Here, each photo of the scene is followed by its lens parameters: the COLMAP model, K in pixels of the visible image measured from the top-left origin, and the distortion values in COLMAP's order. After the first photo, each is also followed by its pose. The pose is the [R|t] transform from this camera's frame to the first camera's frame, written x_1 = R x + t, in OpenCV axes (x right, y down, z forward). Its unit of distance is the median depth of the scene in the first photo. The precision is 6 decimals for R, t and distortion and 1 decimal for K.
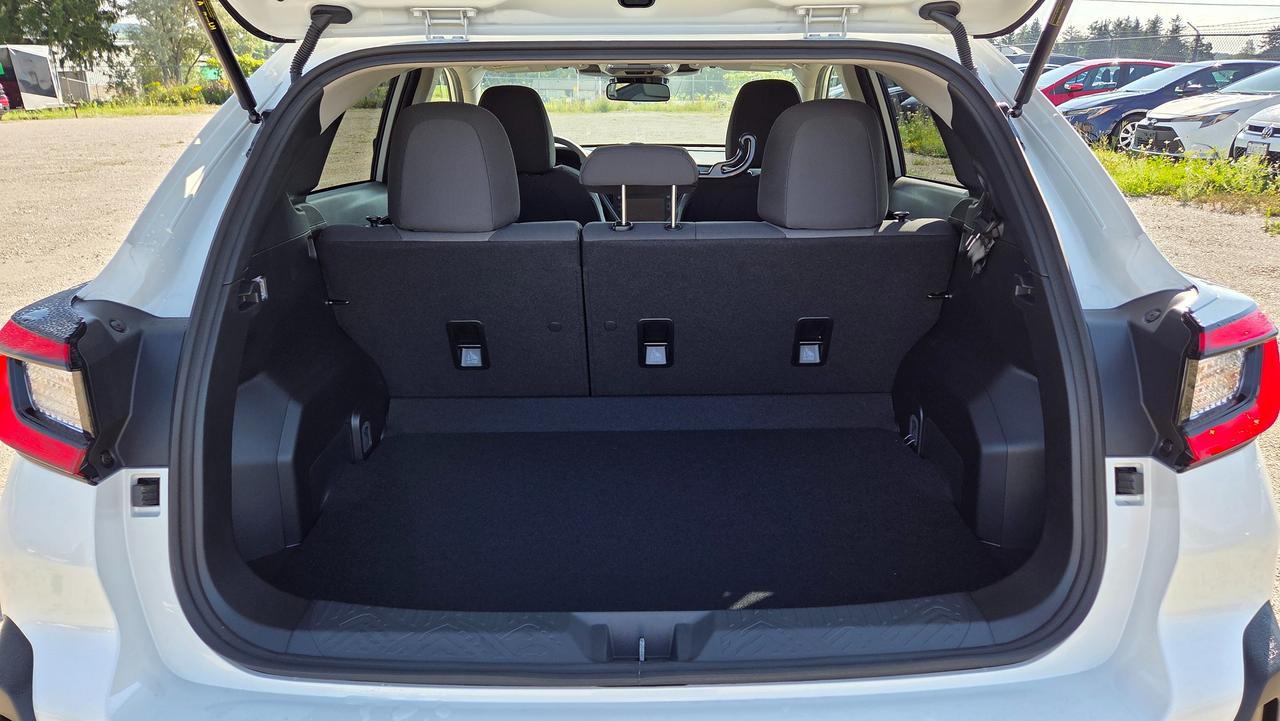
lens RADIAL K [[861.1, 0, 650.6], [0, 861.1, 359.4], [0, 0, 1]] dist [0.080140, -0.068201]
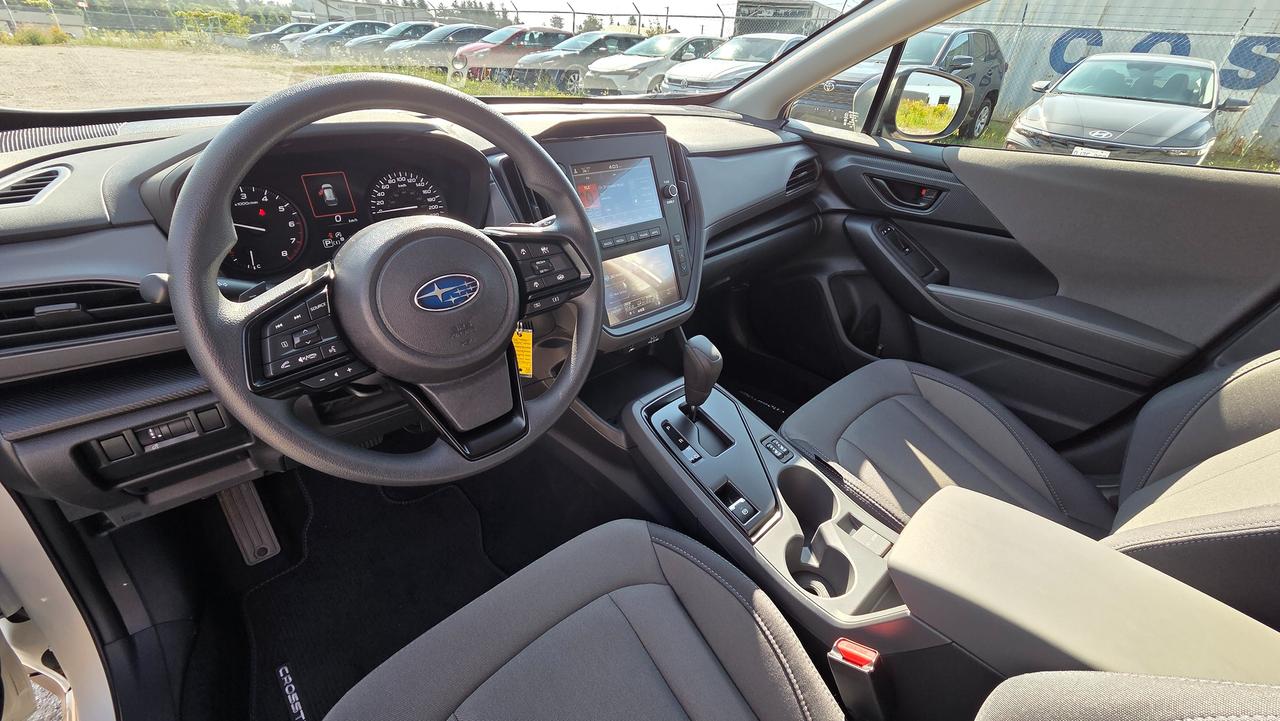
lens RADIAL K [[525.6, 0, 635.0], [0, 525.6, 359.1], [0, 0, 1]] dist [0.002918, 0.000262]
pose [[0.742689, -0.300663, 0.598344, -0.036730], [0.151953, 0.945895, 0.286694, -0.045674], [-0.652169, -0.122004, 0.748192, 0.178494]]
